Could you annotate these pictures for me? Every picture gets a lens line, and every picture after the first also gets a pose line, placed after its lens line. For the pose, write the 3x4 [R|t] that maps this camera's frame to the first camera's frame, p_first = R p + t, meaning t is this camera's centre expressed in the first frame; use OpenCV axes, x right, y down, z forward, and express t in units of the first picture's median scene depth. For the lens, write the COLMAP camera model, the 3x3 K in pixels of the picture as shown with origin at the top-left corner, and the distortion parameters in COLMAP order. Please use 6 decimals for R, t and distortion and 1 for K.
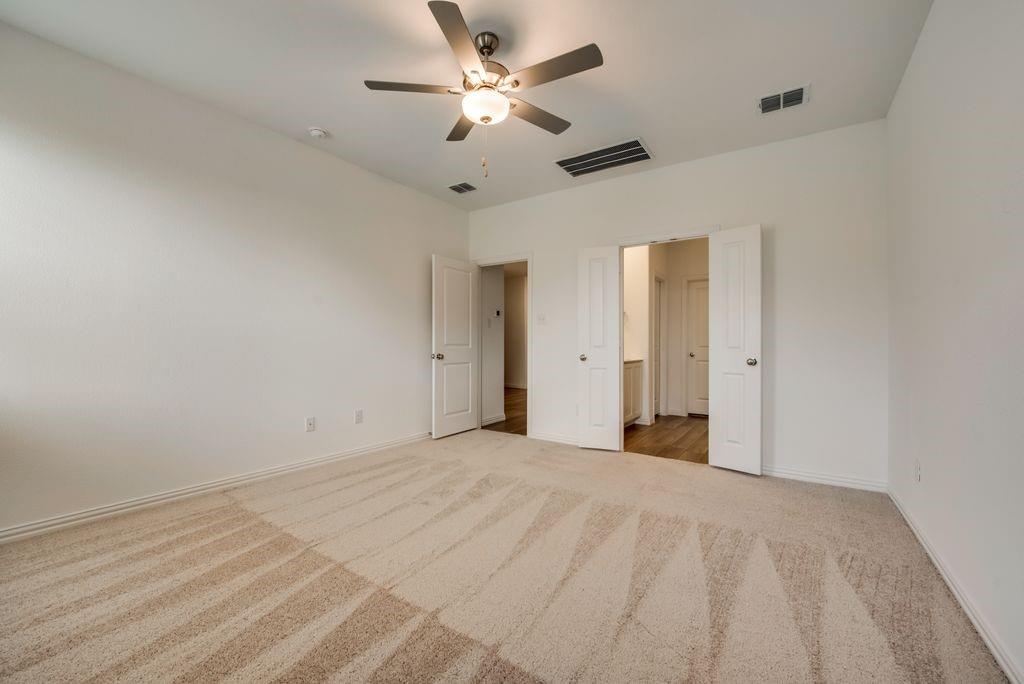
lens RADIAL K [[408.0, 0, 509.8], [0, 408.0, 344.4], [0, 0, 1]] dist [0.002102, -0.000153]
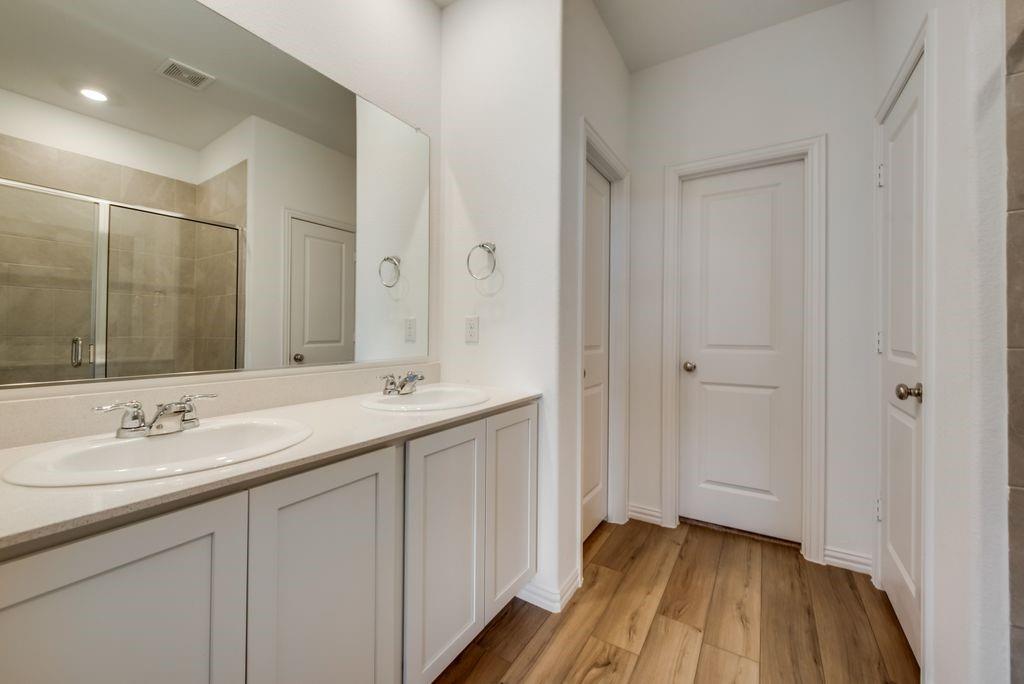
lens RADIAL K [[408.0, 0, 509.8], [0, 408.0, 344.4], [0, 0, 1]] dist [0.002102, -0.000153]
pose [[0.998506, -0.005539, 0.054354, 0.253860], [0.004686, 0.999864, 0.015804, -0.004274], [-0.054435, -0.015525, 0.998397, 0.622210]]
